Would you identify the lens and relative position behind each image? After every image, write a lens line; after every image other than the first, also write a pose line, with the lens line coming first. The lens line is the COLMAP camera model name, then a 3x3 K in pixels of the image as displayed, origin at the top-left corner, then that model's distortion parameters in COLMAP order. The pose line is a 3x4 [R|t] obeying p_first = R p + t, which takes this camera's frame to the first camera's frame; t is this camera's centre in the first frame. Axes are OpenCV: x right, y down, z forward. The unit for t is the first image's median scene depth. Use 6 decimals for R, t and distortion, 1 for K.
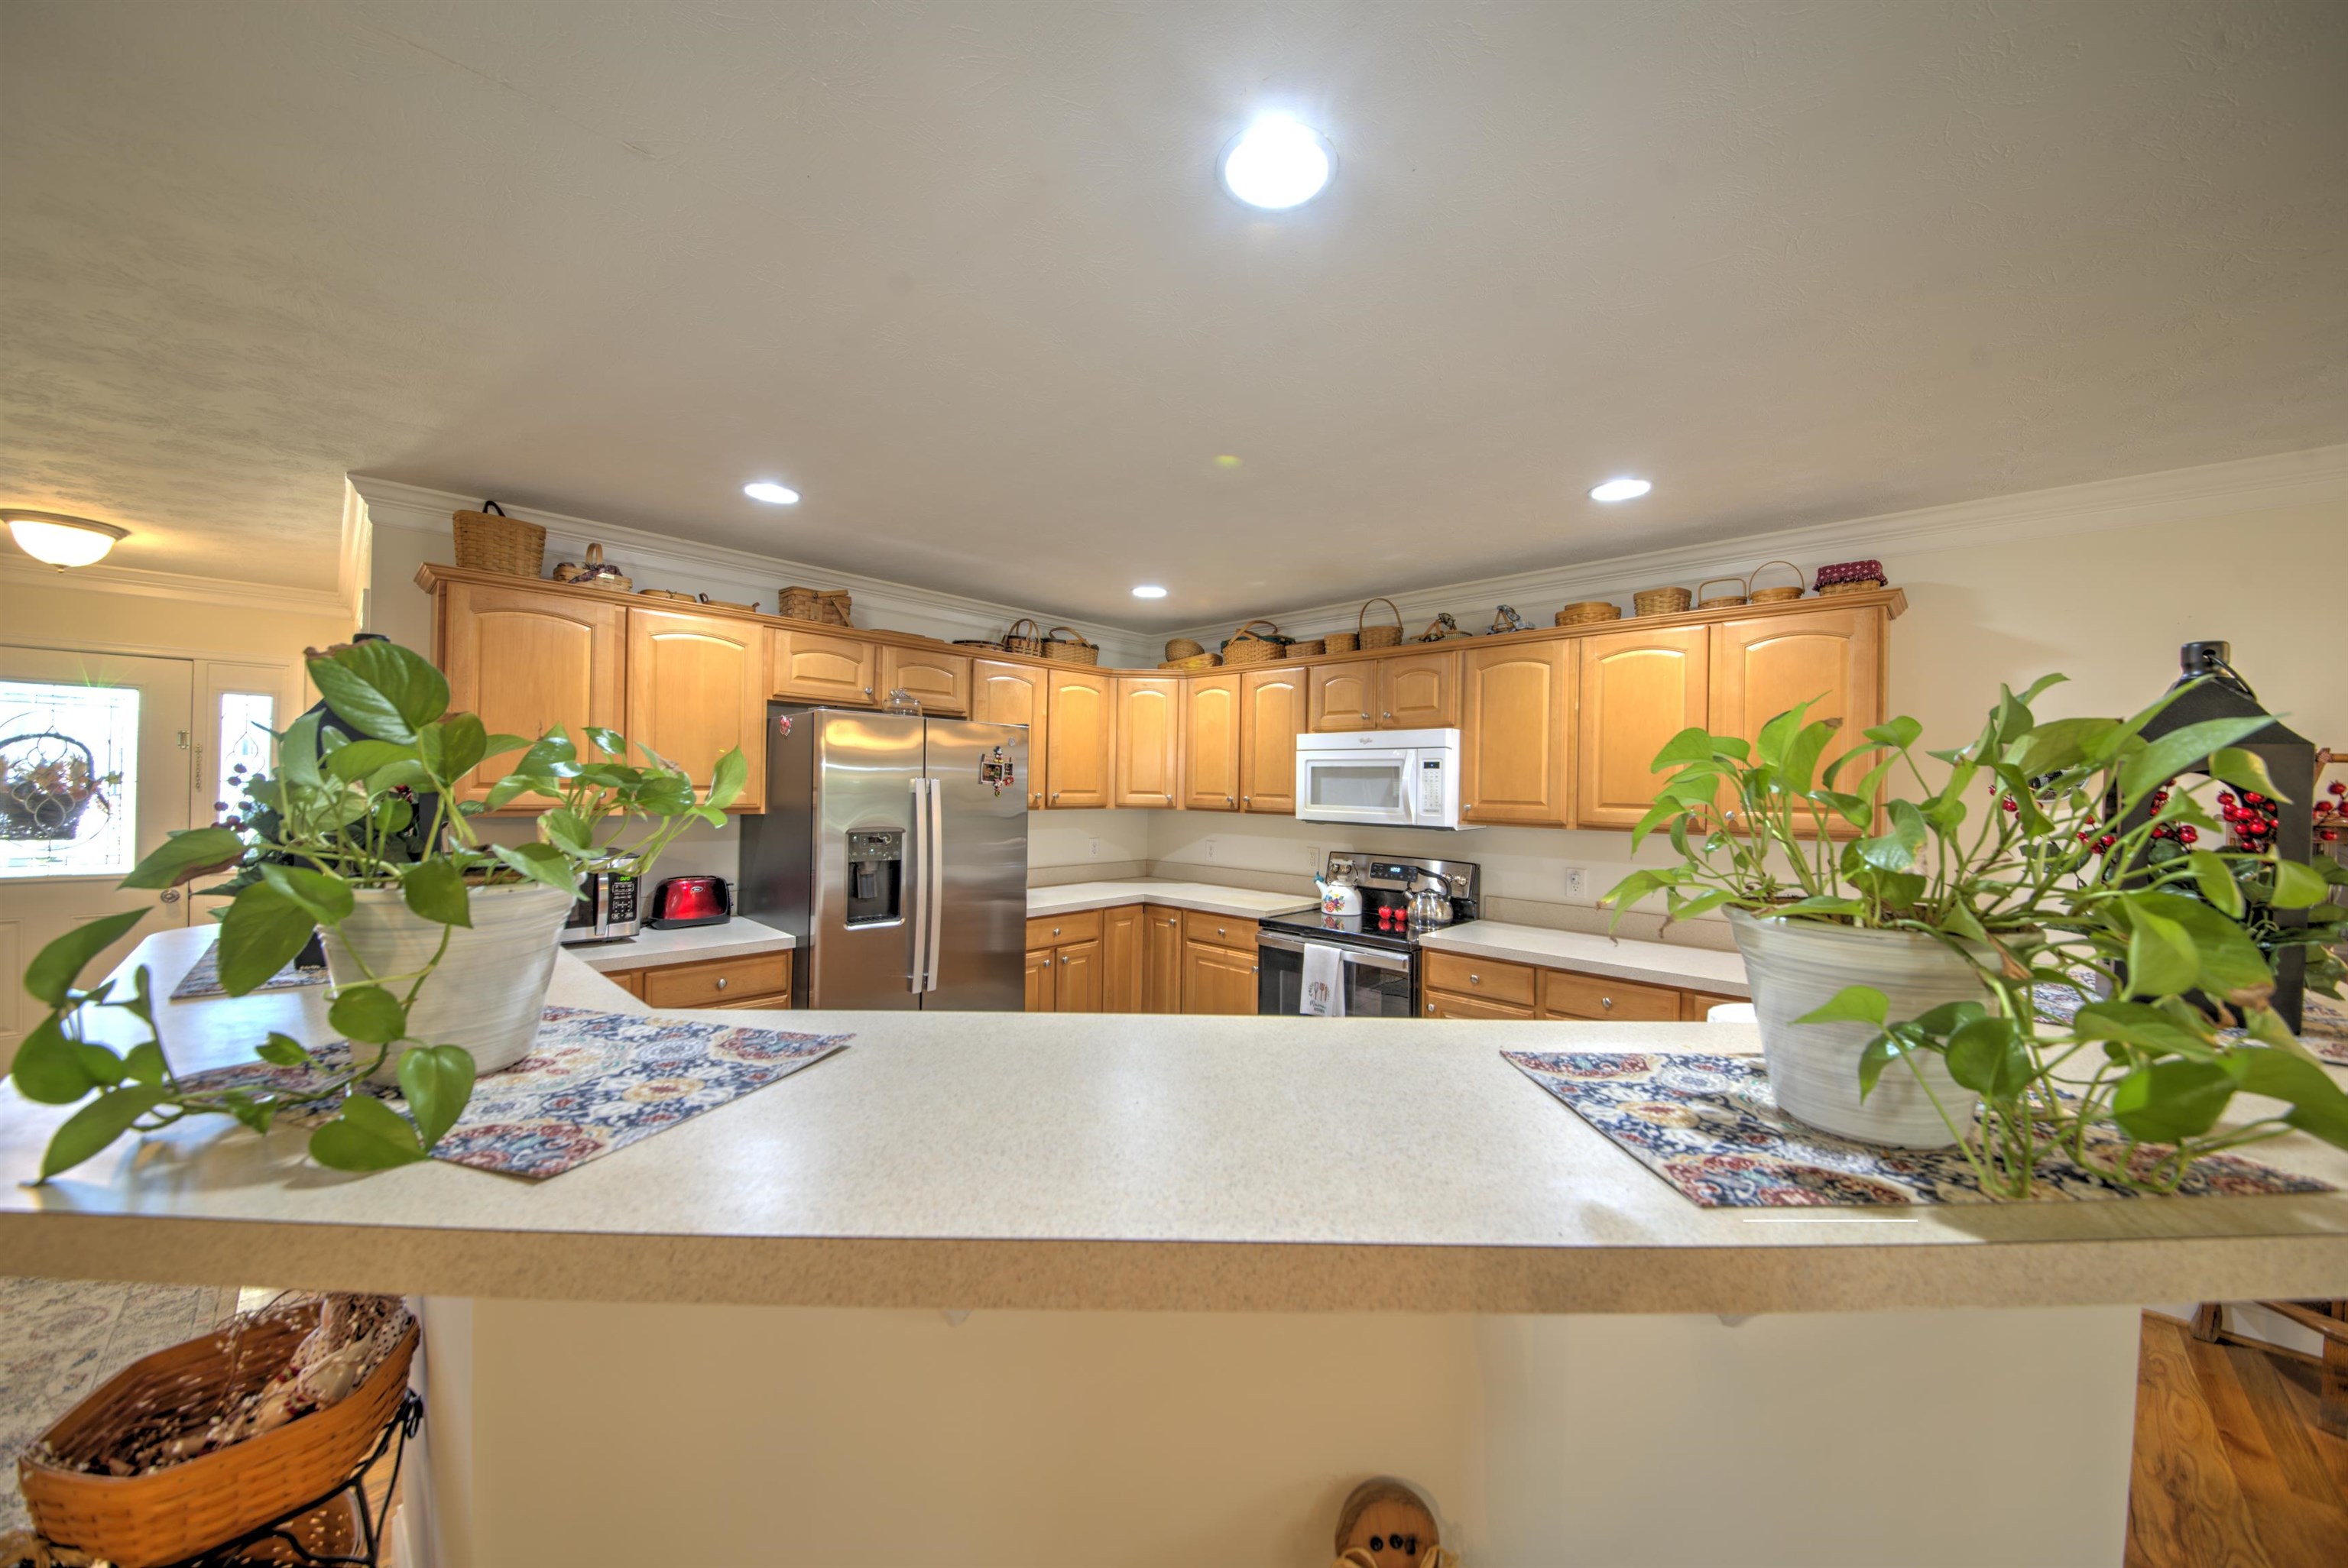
lens RADIAL K [[816.7, 0, 1174.0], [0, 816.7, 785.4], [0, 0, 1]] dist [-0.001941, -0.000278]
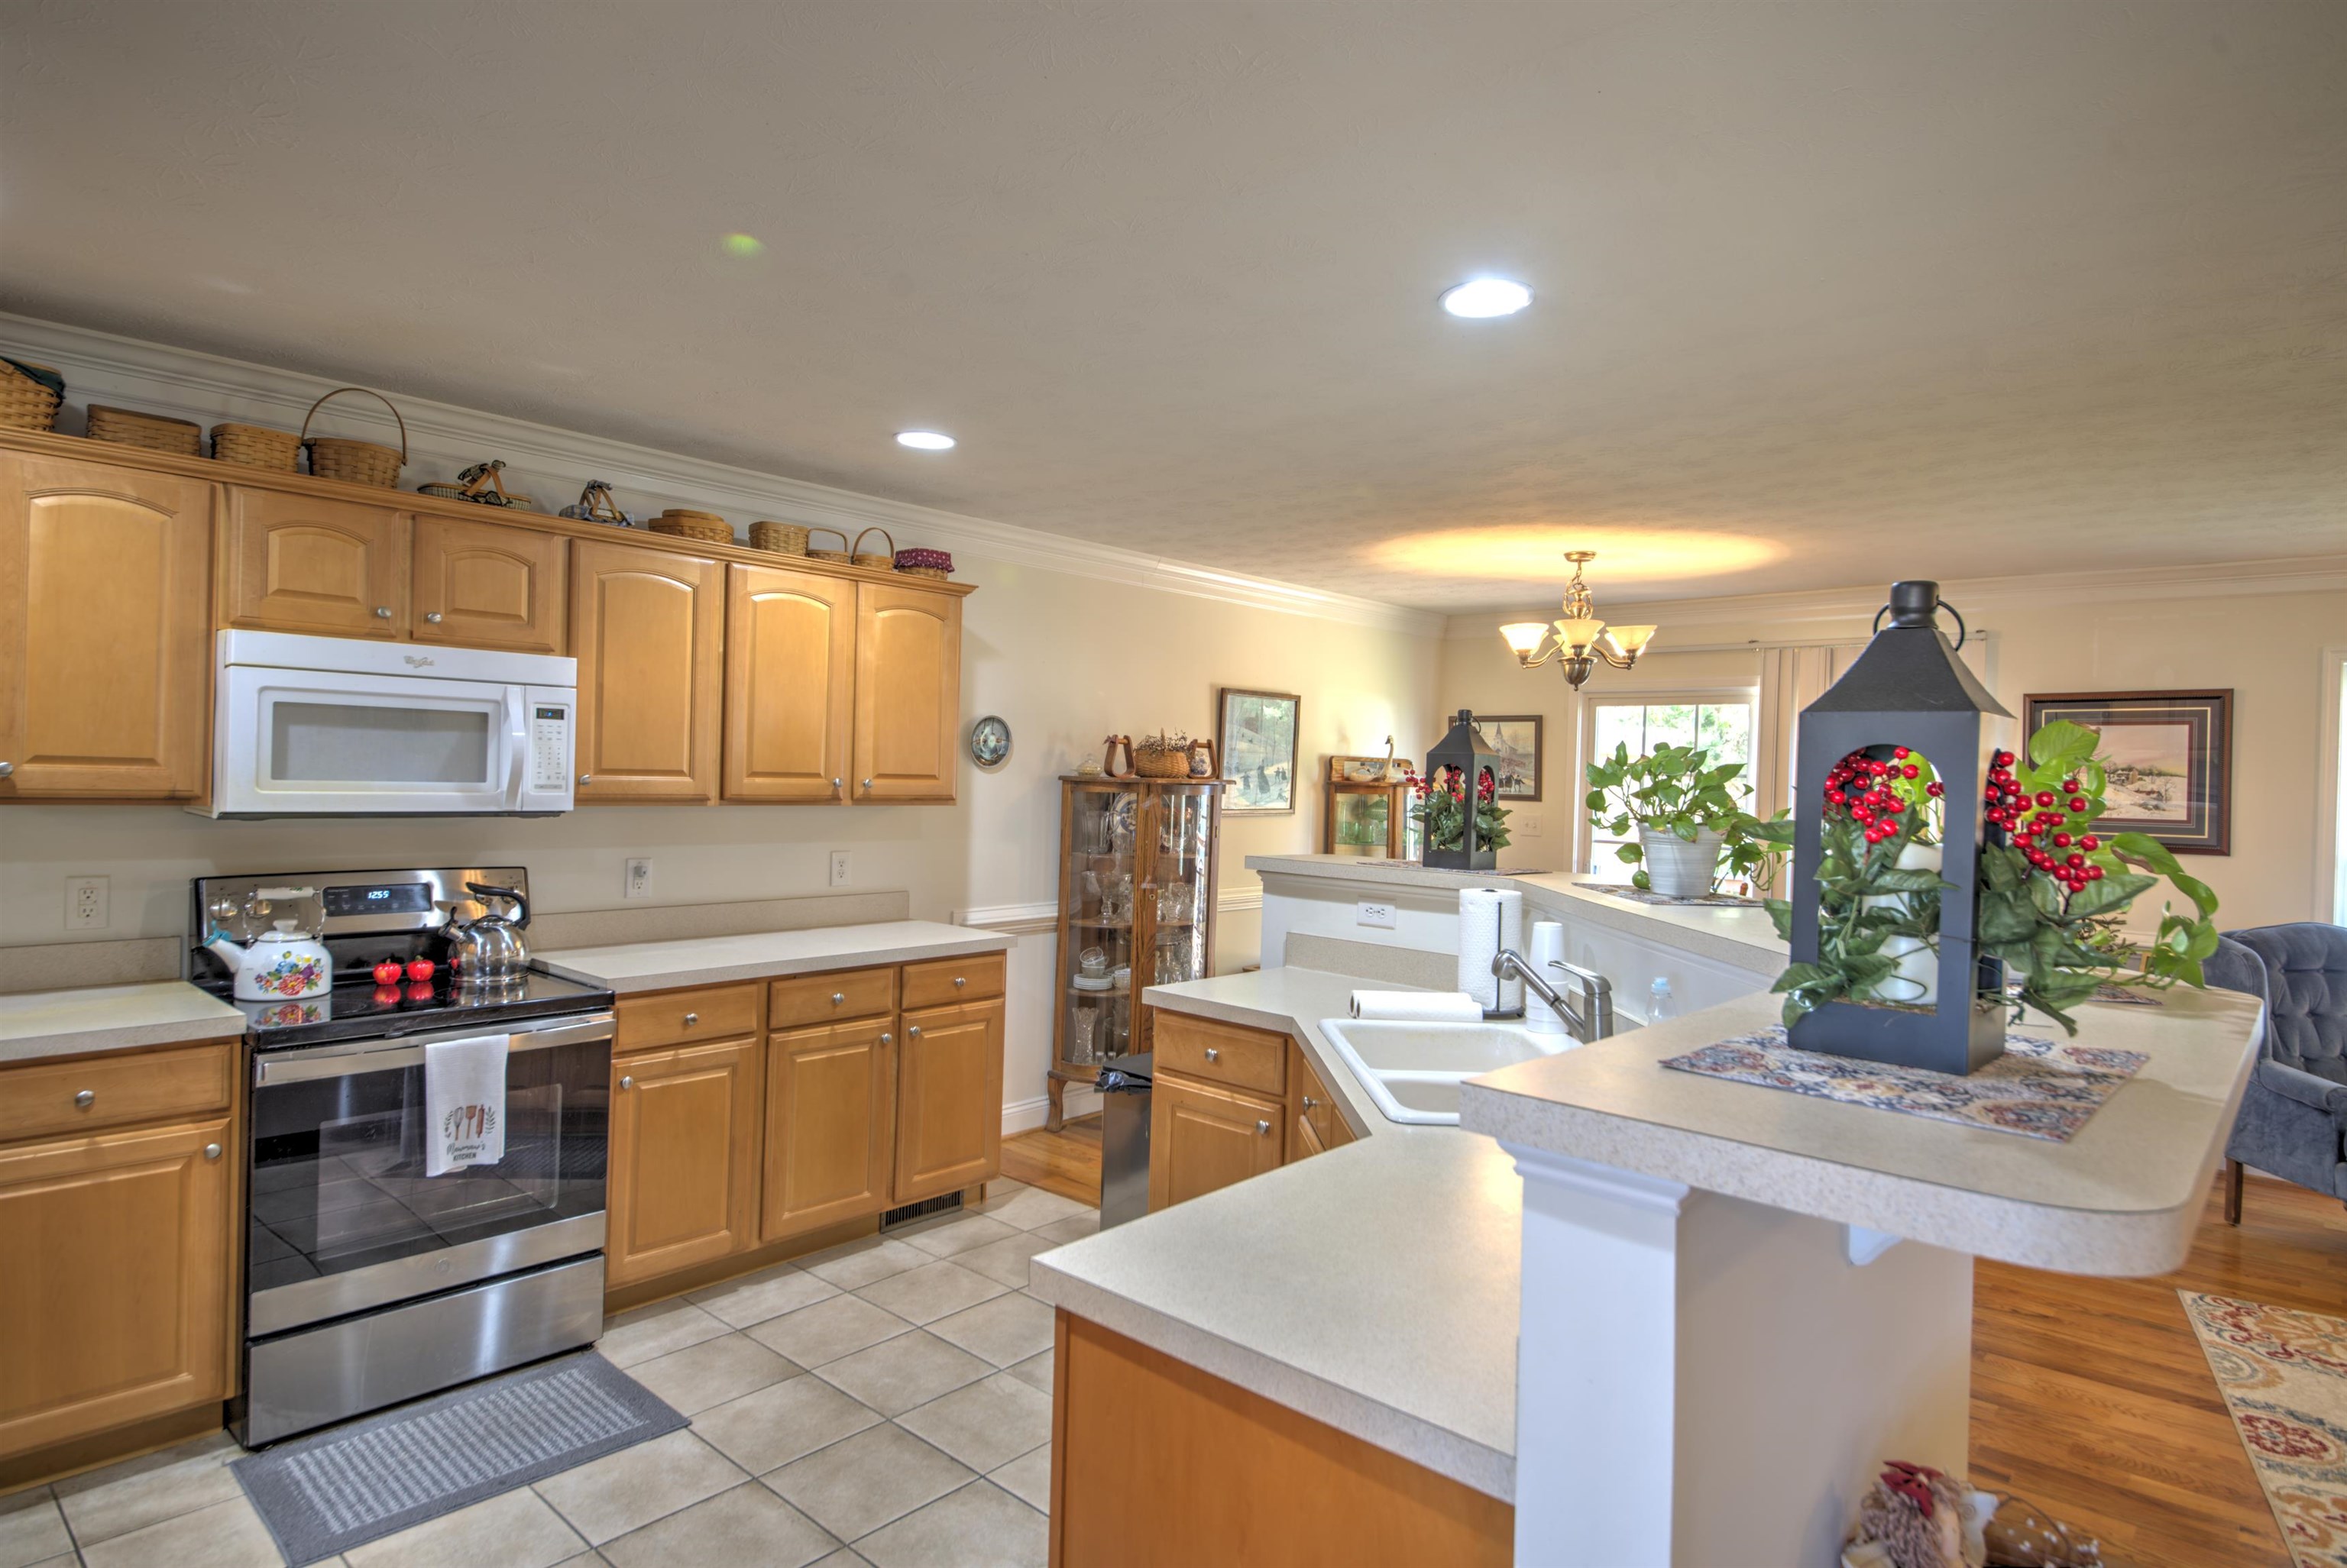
lens RADIAL K [[1284.5, 0, 1167.1], [0, 1284.5, 775.9], [0, 0, 1]] dist [0.002064, -0.002073]
pose [[-0.037204, -0.021321, 0.999080, -0.673975], [-0.030846, 0.999320, 0.020177, -0.011729], [-0.998831, -0.030067, -0.037837, 0.550705]]
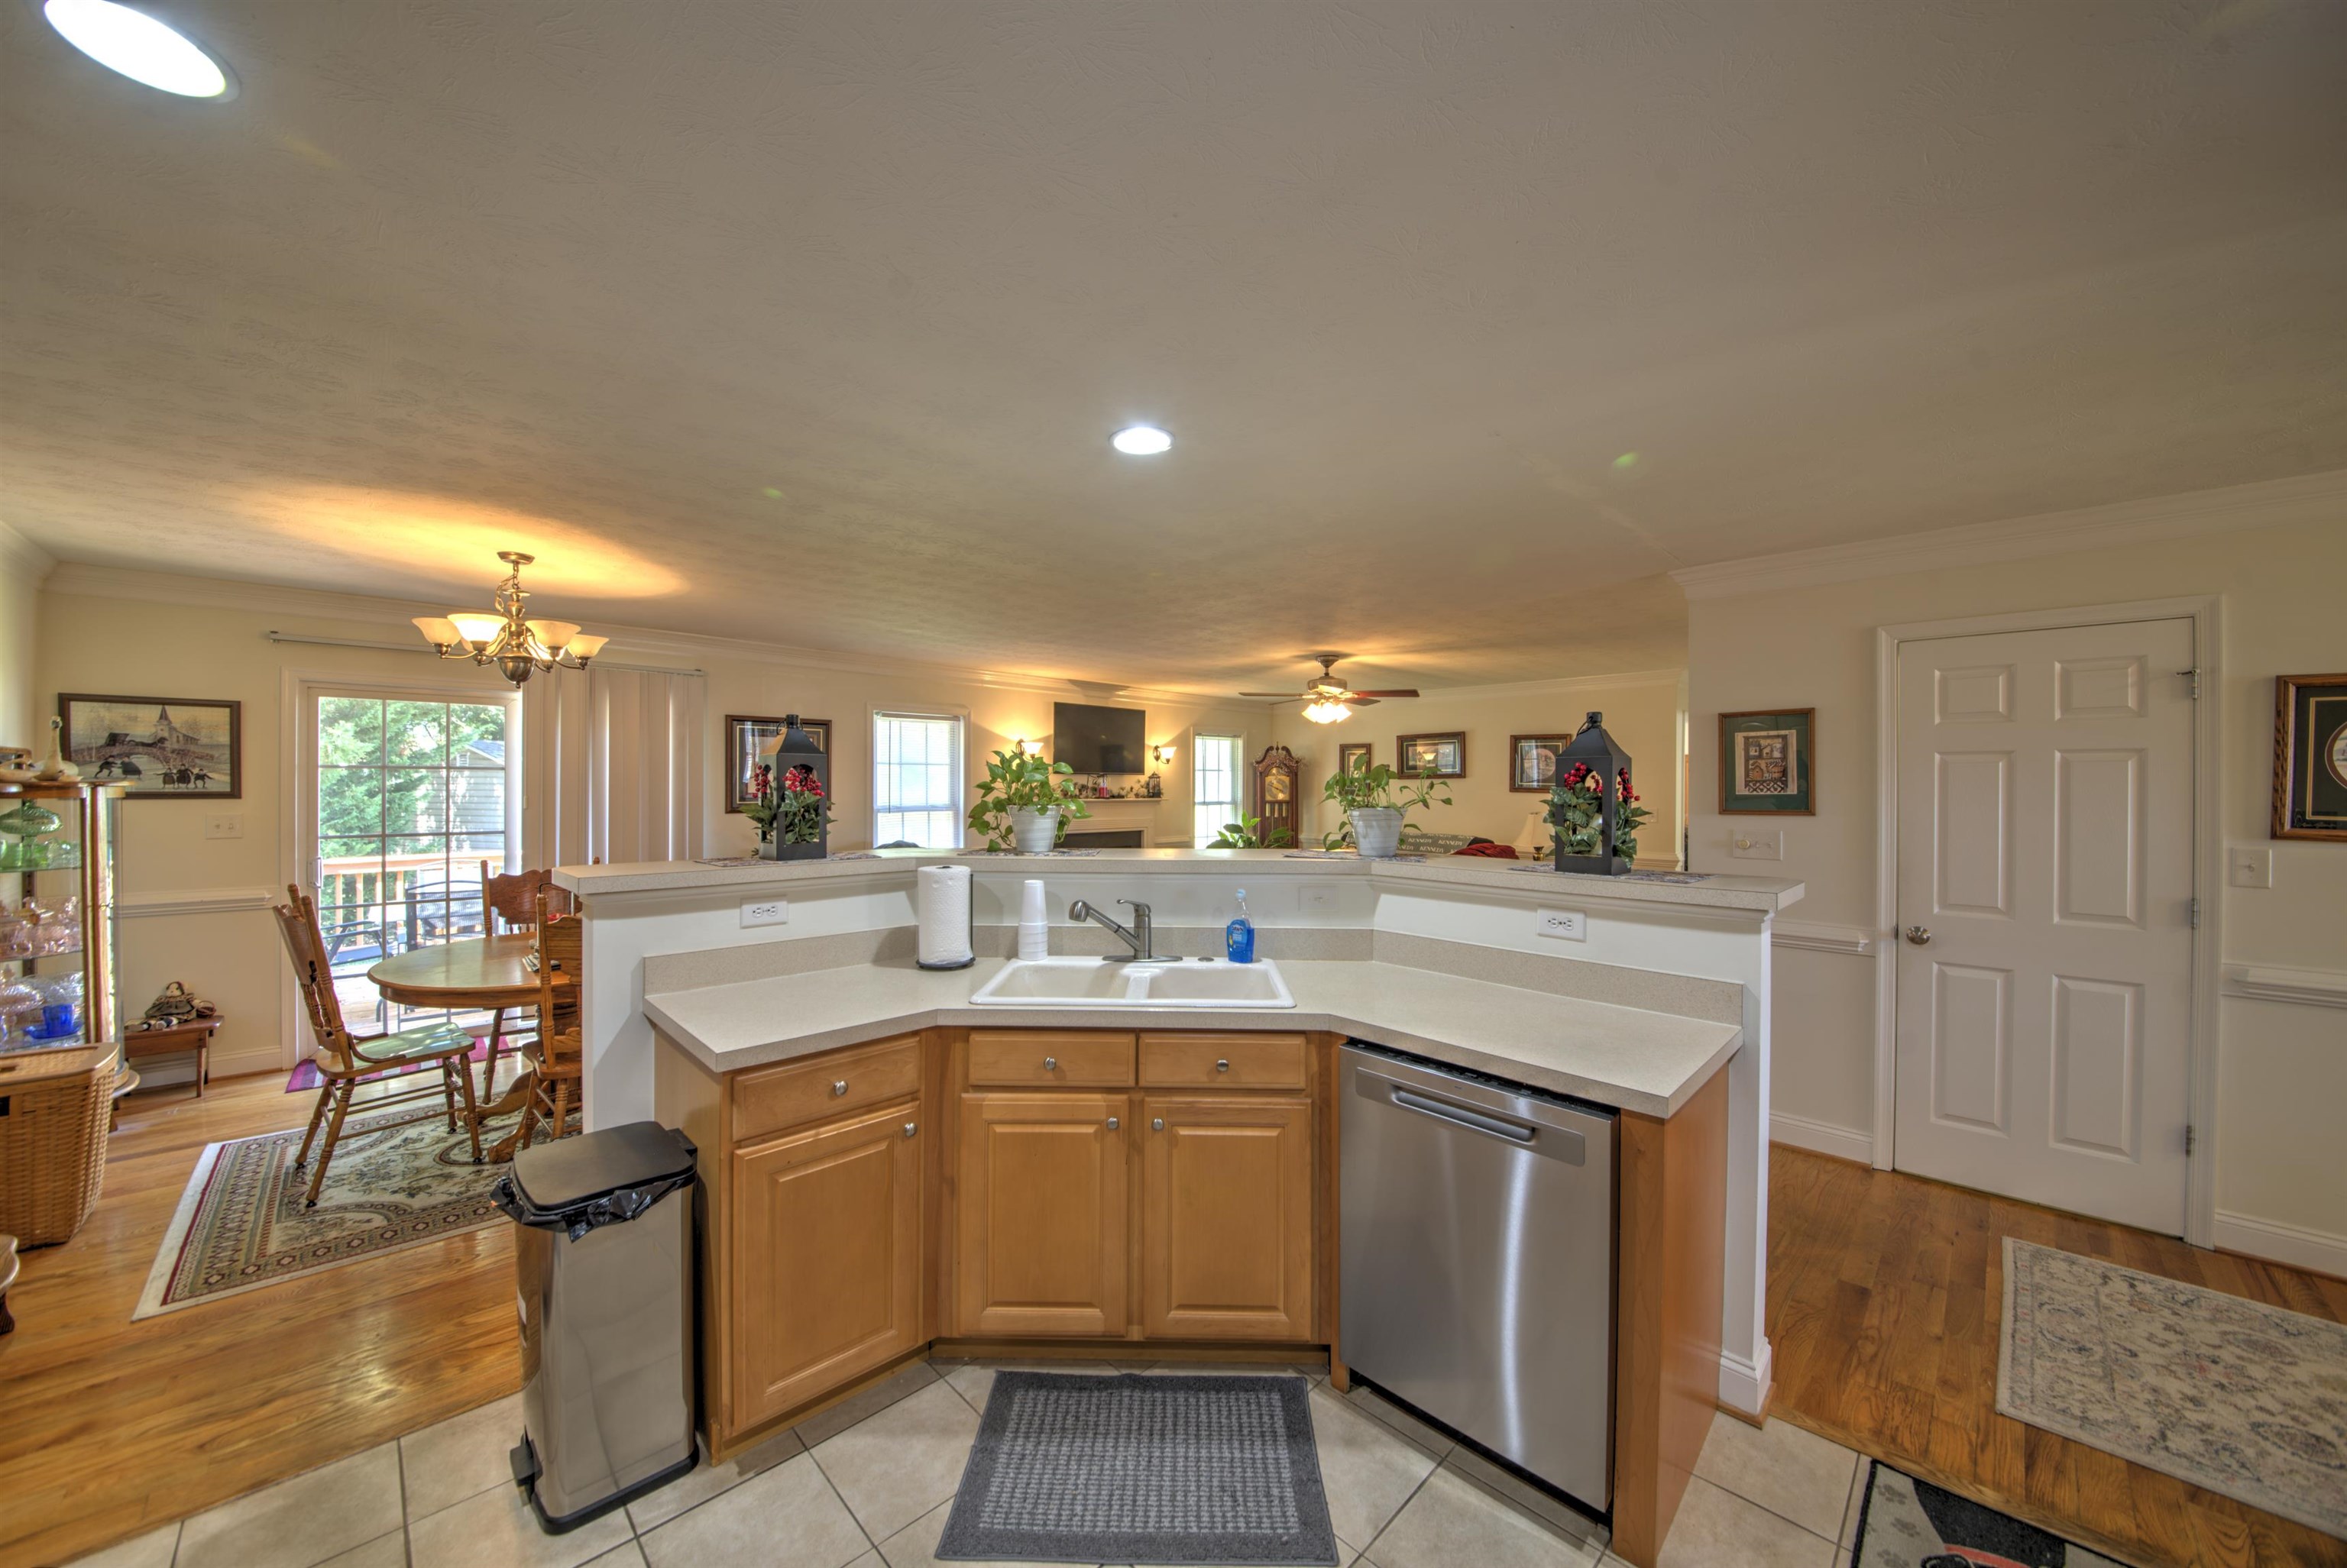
lens RADIAL K [[816.3, 0, 1168.1], [0, 816.3, 789.6], [0, 0, 1]] dist [-0.001941, -0.000278]
pose [[-0.999734, -0.021636, 0.008043, 0.020997], [-0.021590, 0.999751, 0.005666, 0.004087], [-0.008163, 0.005491, -0.999952, 1.001313]]
